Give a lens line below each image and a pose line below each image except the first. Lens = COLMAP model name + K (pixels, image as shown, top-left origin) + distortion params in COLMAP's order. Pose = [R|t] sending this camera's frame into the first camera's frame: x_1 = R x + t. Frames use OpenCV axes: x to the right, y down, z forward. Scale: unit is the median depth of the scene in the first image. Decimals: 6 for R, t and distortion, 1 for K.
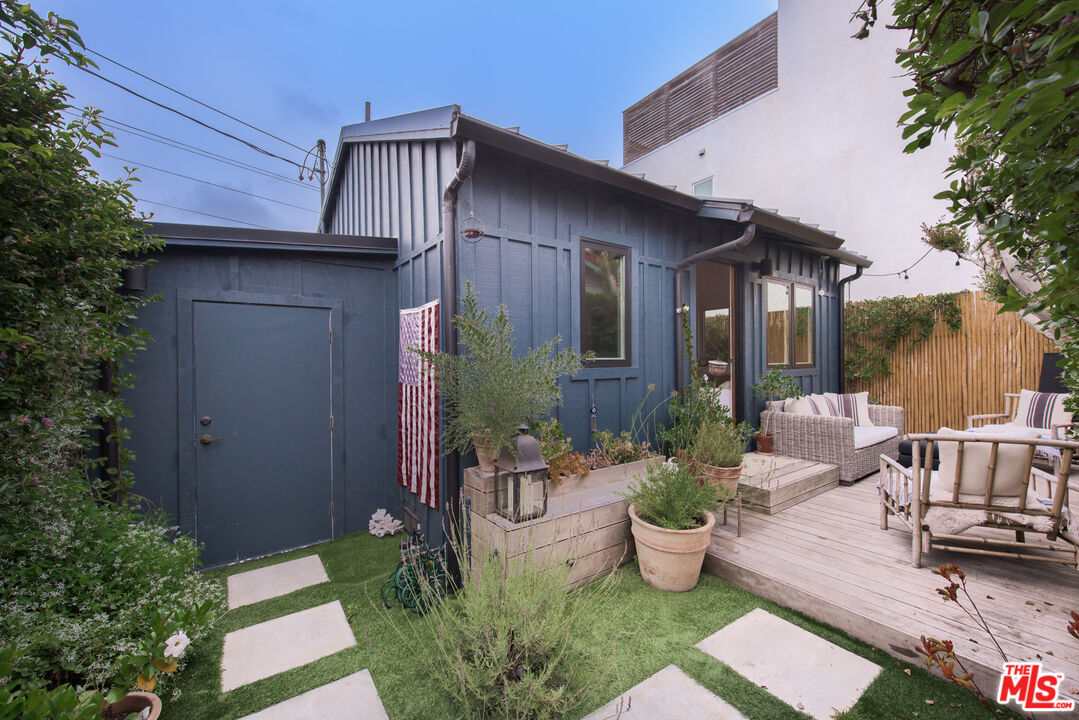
lens RADIAL K [[420.7, 0, 539.5], [0, 420.7, 360.0], [0, 0, 1]] dist [0.013855, -0.003115]
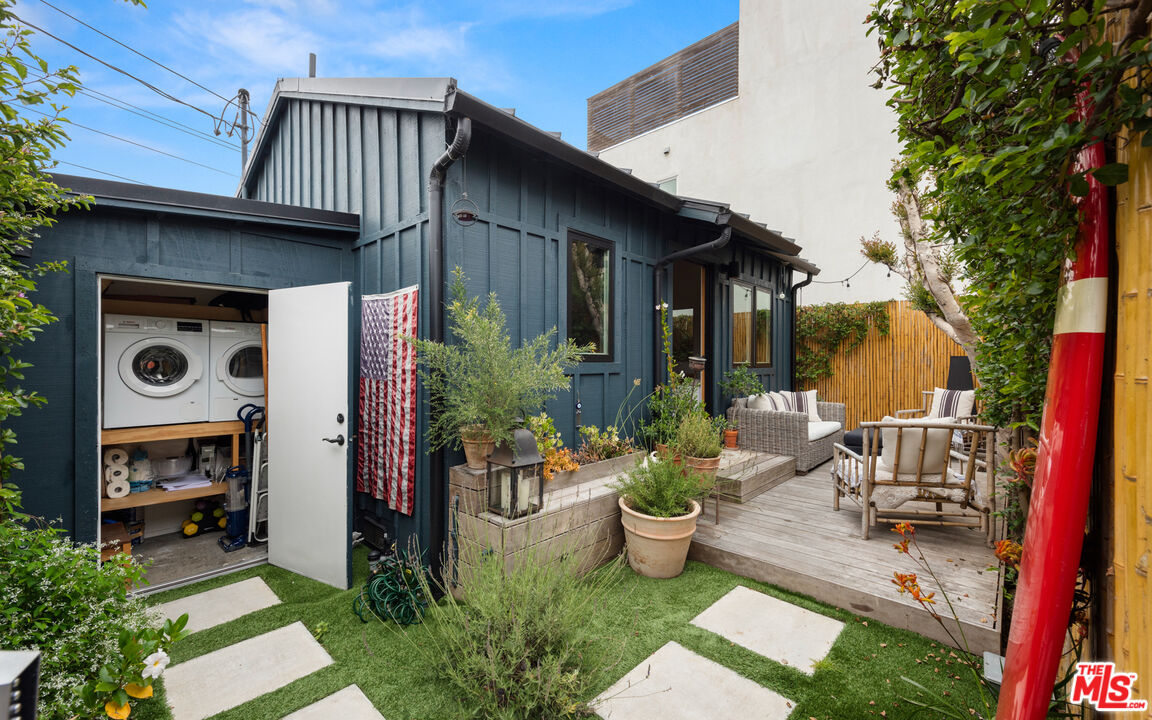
lens RADIAL K [[455.3, 0, 576.0], [0, 455.3, 360.0], [0, 0, 1]] dist [0.011925, -0.000244]
pose [[0.981109, 0.013381, 0.192993, -0.097328], [-0.013306, 0.999910, -0.001682, 0.017458], [-0.192999, -0.000918, 0.981199, -0.044454]]
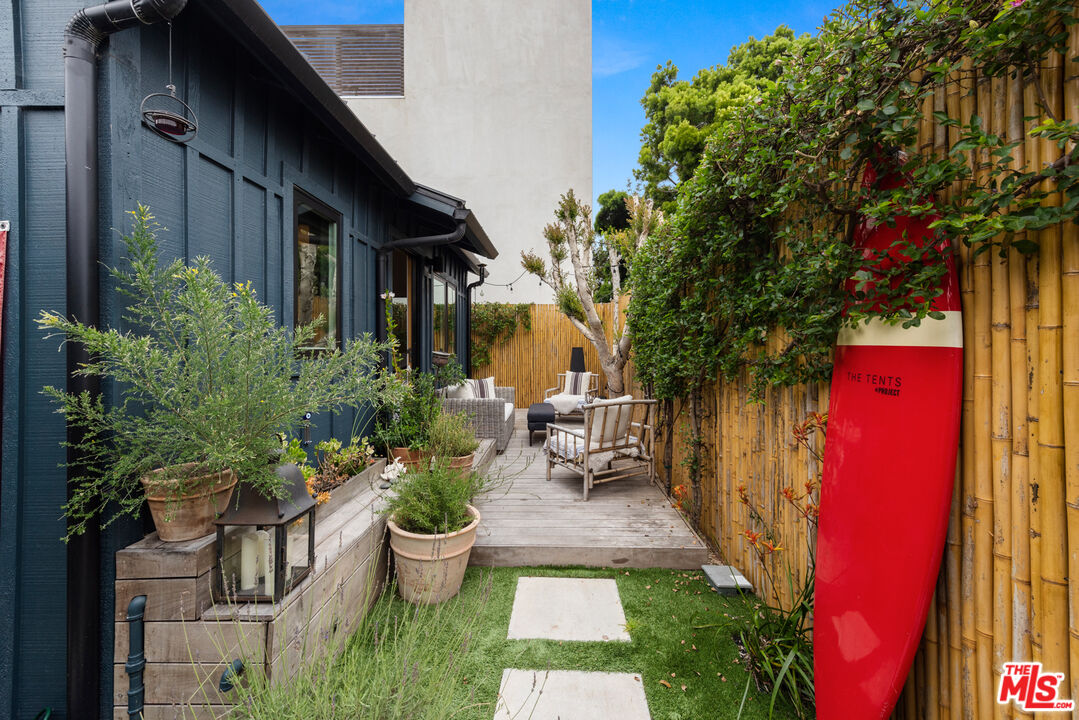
lens RADIAL K [[428.9, 0, 540.0], [0, 428.9, 345.4], [0, 0, 1]] dist [0.021498, -0.008686]
pose [[0.608652, 0.015137, 0.793293, -0.278557], [-0.005125, 0.999872, -0.015146, 0.002139], [-0.793421, 0.005153, 0.608652, 0.224114]]
